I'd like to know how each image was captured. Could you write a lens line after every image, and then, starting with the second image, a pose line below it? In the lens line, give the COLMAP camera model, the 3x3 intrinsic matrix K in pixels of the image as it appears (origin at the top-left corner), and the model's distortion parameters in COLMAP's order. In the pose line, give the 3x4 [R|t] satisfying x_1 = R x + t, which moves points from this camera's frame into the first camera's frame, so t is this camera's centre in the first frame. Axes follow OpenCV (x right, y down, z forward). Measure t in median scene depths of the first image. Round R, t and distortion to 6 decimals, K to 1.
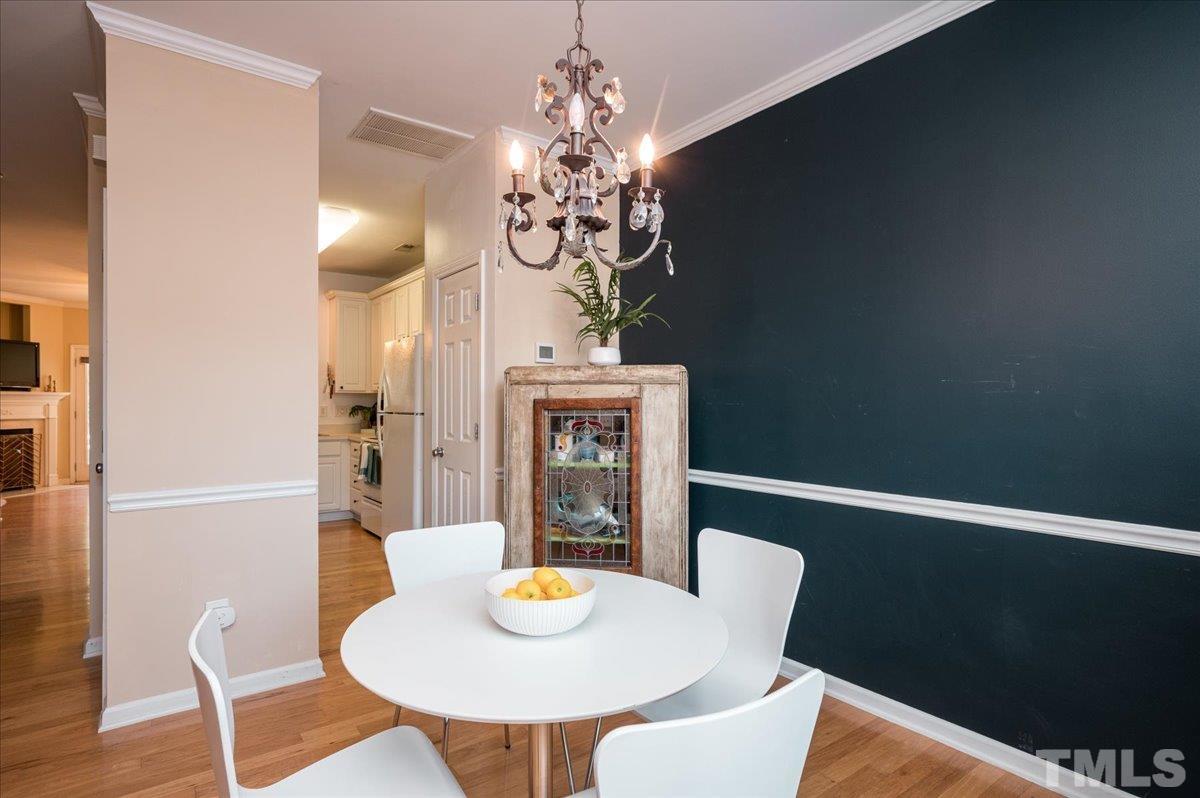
lens RADIAL K [[614.0, 0, 600.3], [0, 614.0, 400.7], [0, 0, 1]] dist [0.001348, 0.000849]
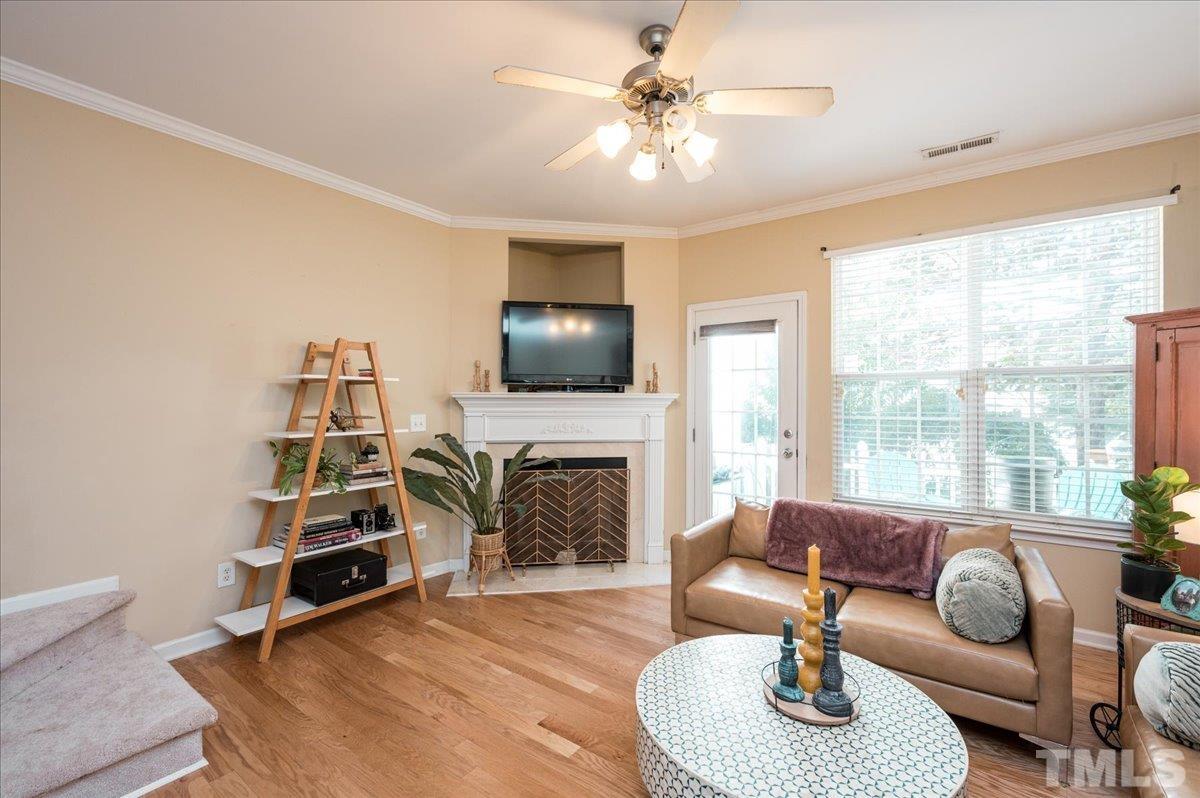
lens RADIAL K [[515.5, 0, 598.7], [0, 515.5, 403.9], [0, 0, 1]] dist [0.000948, -0.000541]
pose [[0.289494, 0.006541, -0.957157, -0.479293], [-0.004536, 0.999975, 0.005462, -0.006694], [0.957169, 0.002760, 0.289517, 0.845542]]
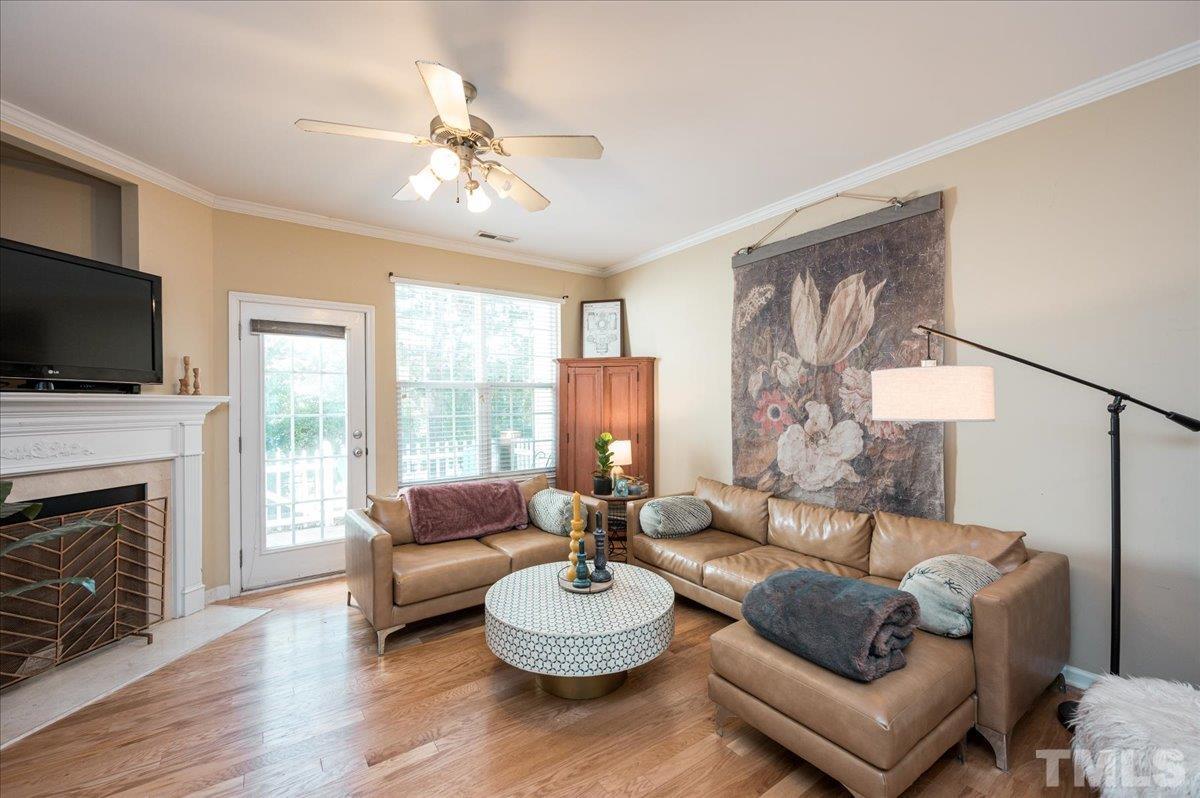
lens RADIAL K [[488.7, 0, 602.3], [0, 488.7, 403.1], [0, 0, 1]] dist [-0.001906, -0.000262]
pose [[0.999771, -0.006777, -0.020314, -0.615607], [0.006713, 0.999972, -0.003253, -0.005628], [0.020336, 0.003116, 0.999788, 0.685595]]
